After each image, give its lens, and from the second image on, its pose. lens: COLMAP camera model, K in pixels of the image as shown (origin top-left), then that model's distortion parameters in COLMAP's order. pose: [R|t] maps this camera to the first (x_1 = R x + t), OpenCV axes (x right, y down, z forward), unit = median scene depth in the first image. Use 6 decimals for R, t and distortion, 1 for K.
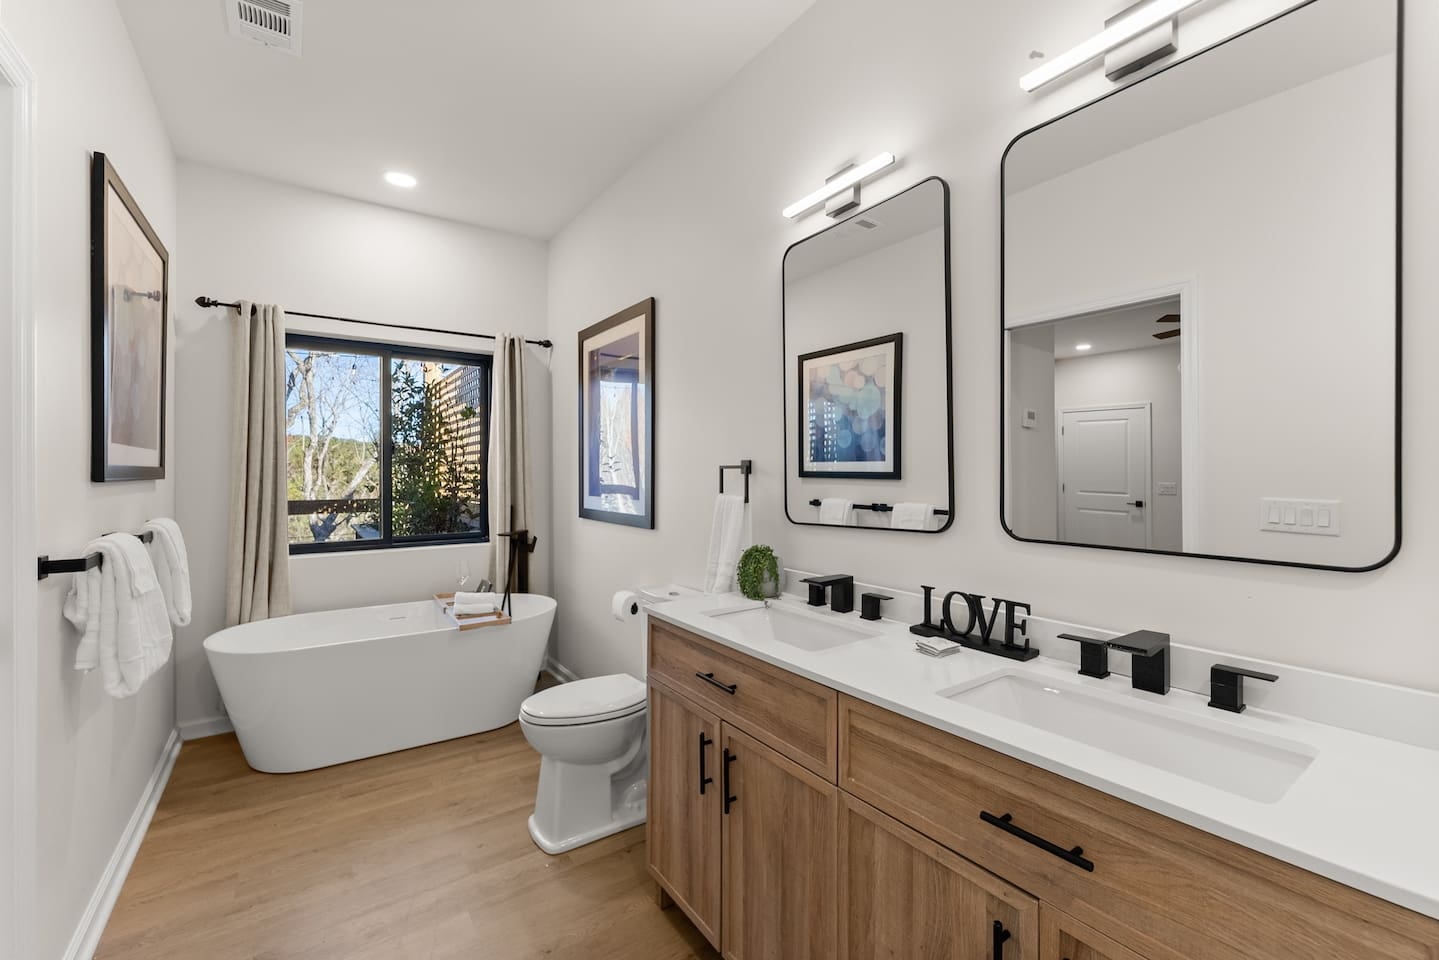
lens RADIAL K [[593.8, 0, 719.6], [0, 593.8, 475.7], [0, 0, 1]] dist [0.000826, 0.000000]
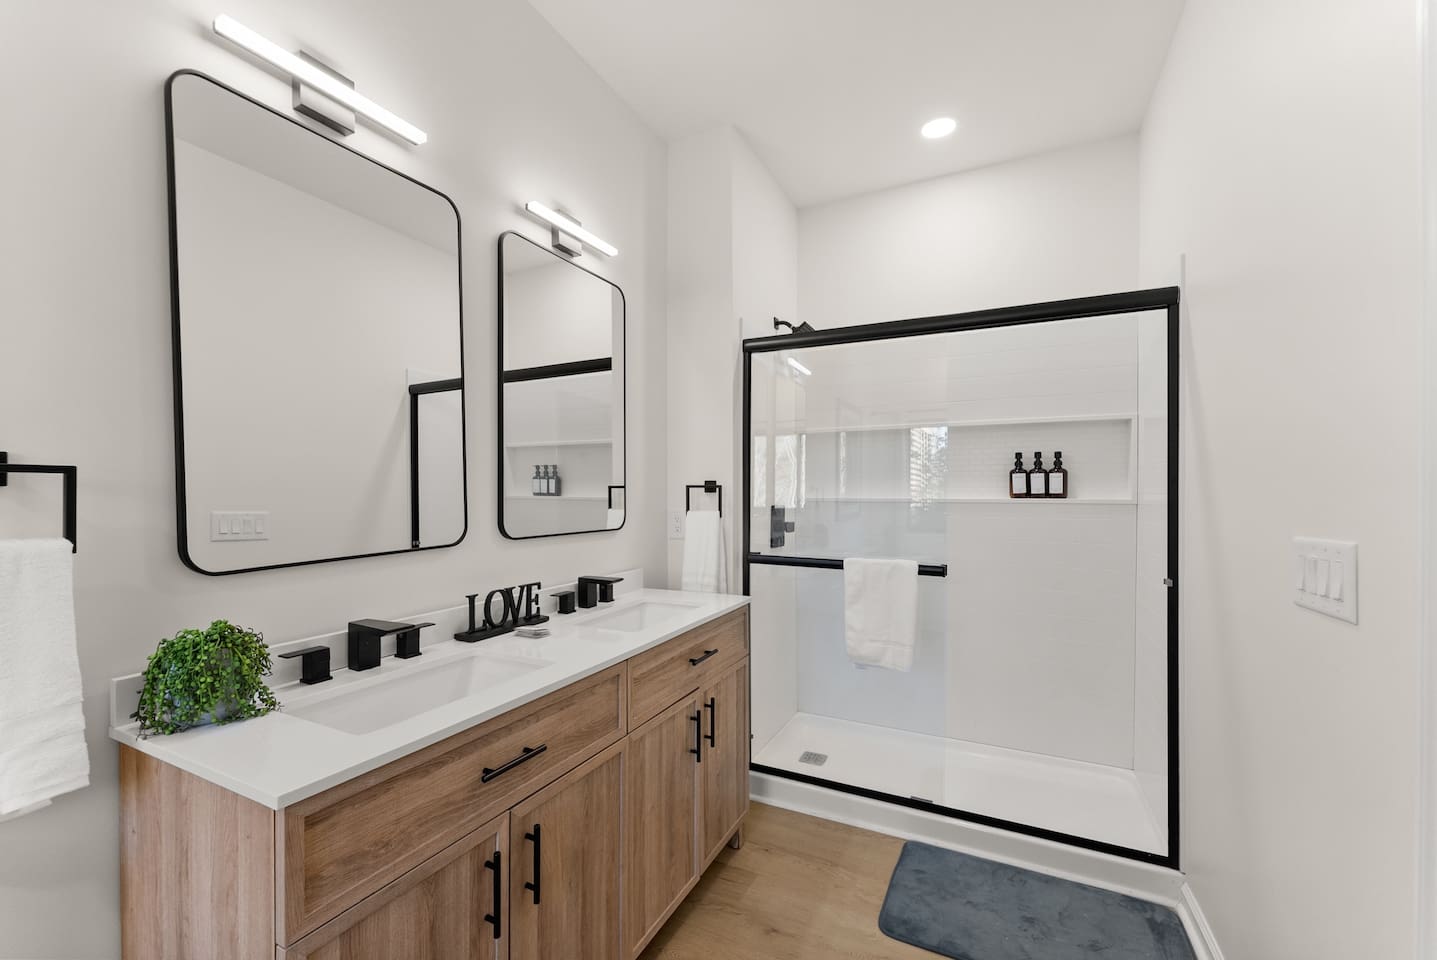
lens RADIAL K [[593.0, 0, 717.7], [0, 593.0, 489.2], [0, 0, 1]] dist [0.000826, 0.000000]
pose [[-0.478456, 0.002069, 0.878109, -0.873854], [-0.000649, 0.999996, -0.002710, 0.000629], [-0.878111, -0.001867, -0.478453, 1.242486]]
